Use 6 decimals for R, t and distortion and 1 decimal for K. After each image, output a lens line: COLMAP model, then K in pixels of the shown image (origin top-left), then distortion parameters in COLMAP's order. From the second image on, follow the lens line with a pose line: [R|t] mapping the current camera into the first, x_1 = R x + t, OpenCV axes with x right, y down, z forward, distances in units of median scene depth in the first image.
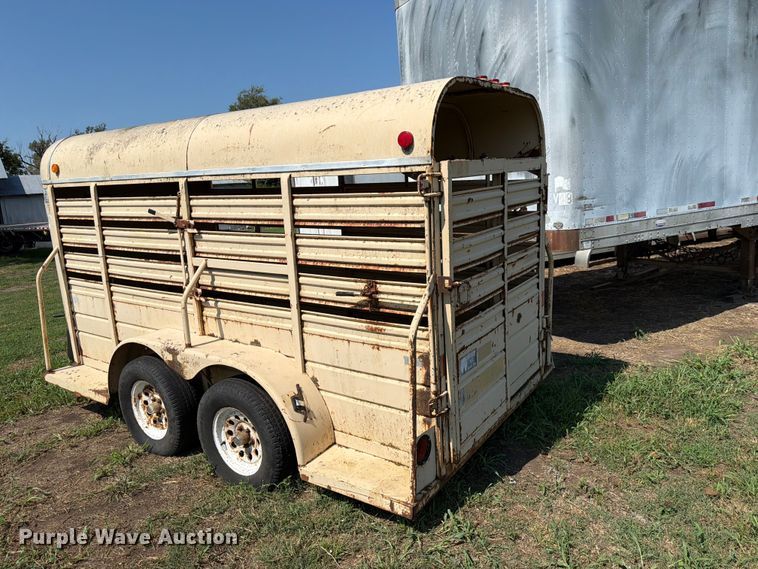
lens RADIAL K [[539.9, 0, 374.3], [0, 539.9, 287.0], [0, 0, 1]] dist [0.010283, -0.004900]
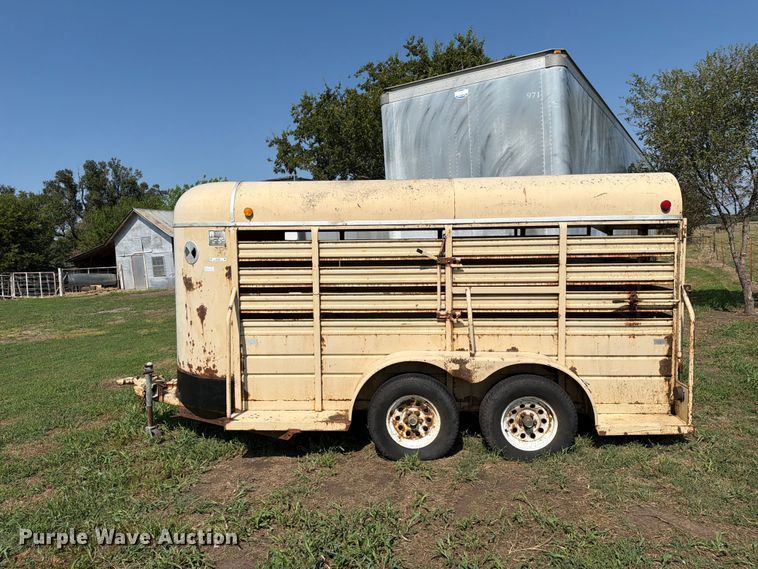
lens RADIAL K [[534.2, 0, 379.0], [0, 534.2, 284.5], [0, 0, 1]] dist [0.093719, -0.155772]
pose [[0.866732, -0.009658, 0.498681, -1.131595], [0.079626, 0.989669, -0.119226, 0.075544], [-0.492378, 0.143045, 0.858546, 0.015887]]
